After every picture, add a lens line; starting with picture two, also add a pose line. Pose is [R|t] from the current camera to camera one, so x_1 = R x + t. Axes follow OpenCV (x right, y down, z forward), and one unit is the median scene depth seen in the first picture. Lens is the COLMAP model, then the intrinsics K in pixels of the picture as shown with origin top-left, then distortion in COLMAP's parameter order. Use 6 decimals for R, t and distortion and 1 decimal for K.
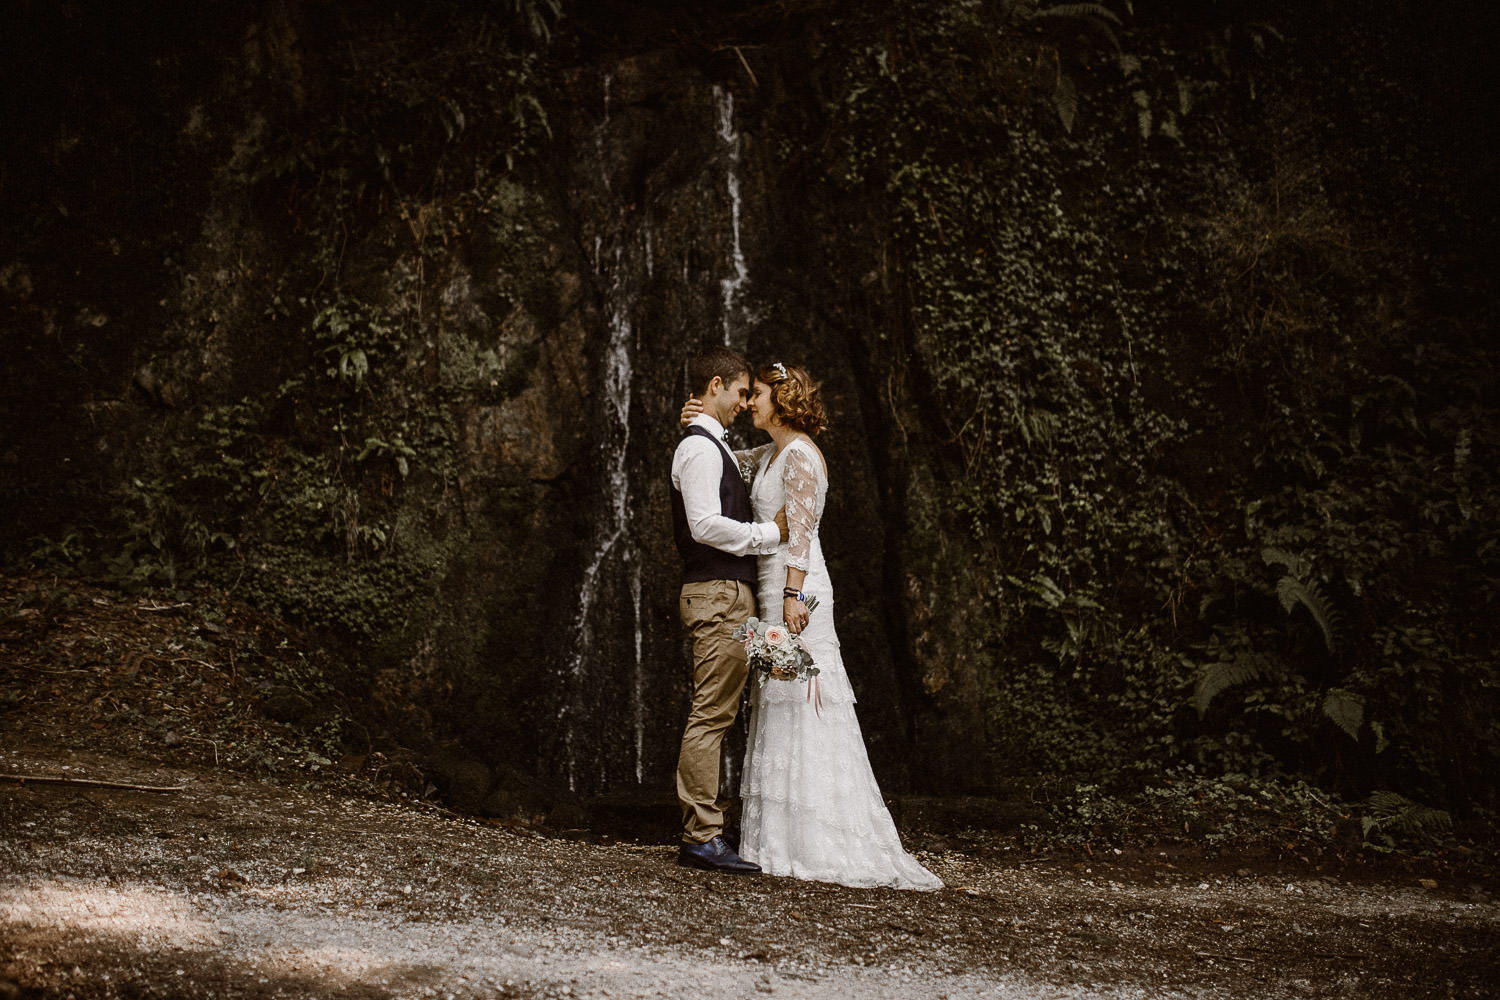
lens RADIAL K [[1409.5, 0, 750.0], [0, 1409.5, 500.0], [0, 0, 1]] dist [-0.003547, 0.010908]
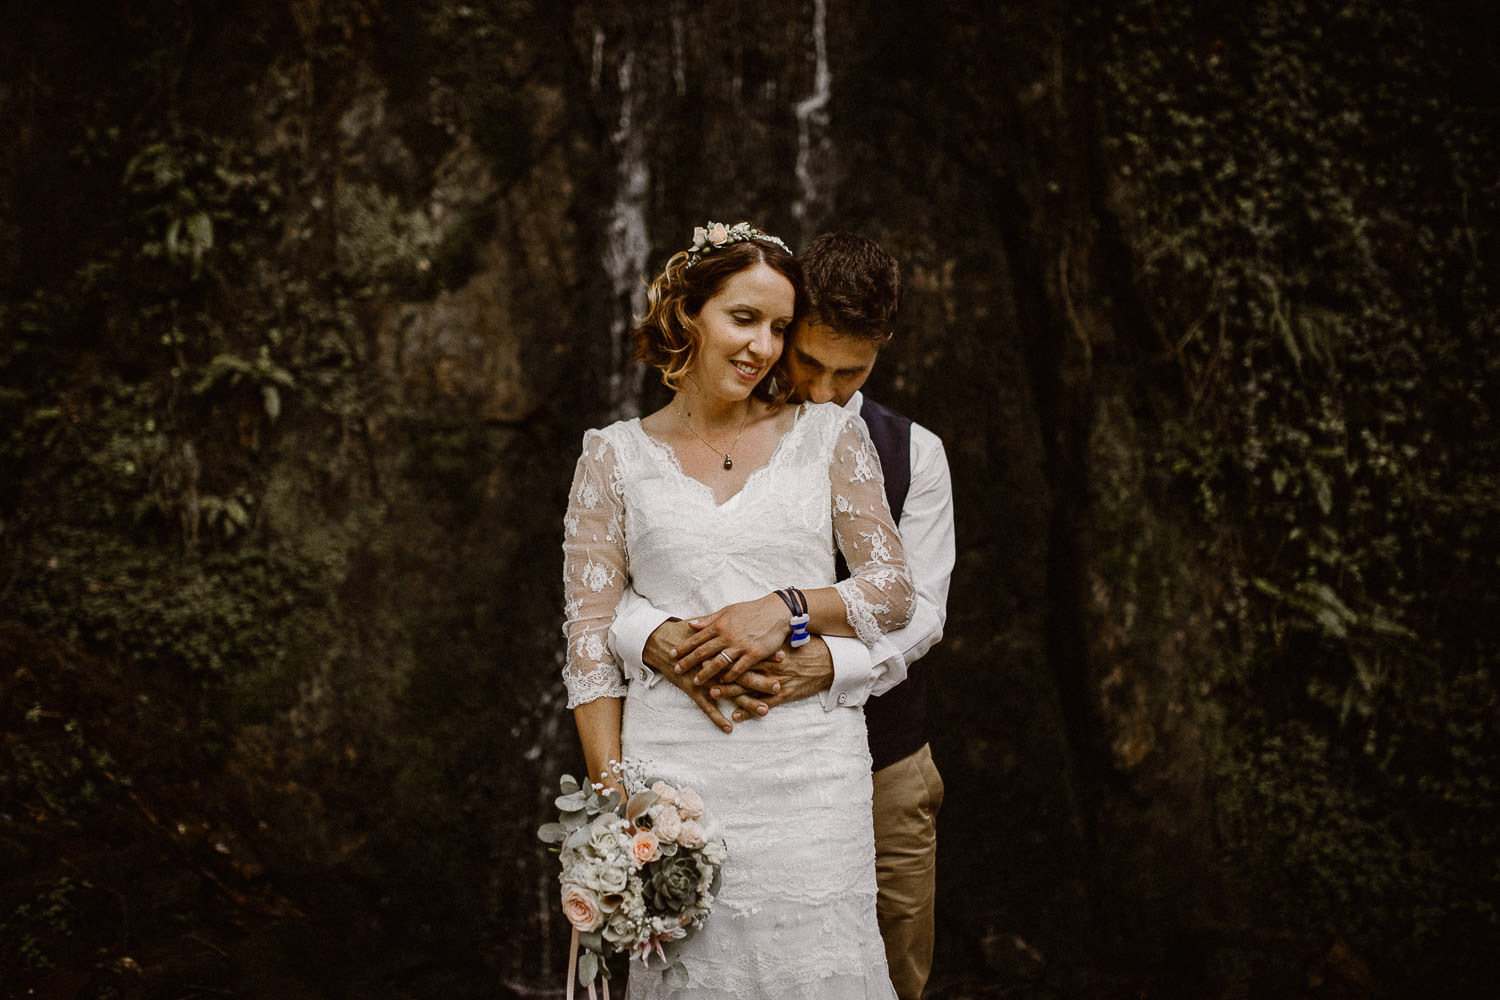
lens RADIAL K [[1497.5, 0, 750.0], [0, 1497.5, 500.0], [0, 0, 1]] dist [-0.000116, 0.011752]
pose [[0.997268, 0.008564, -0.073376, 0.011029], [-0.003011, 0.997144, 0.075462, -0.029460], [0.073812, -0.075035, 0.994445, 0.339280]]
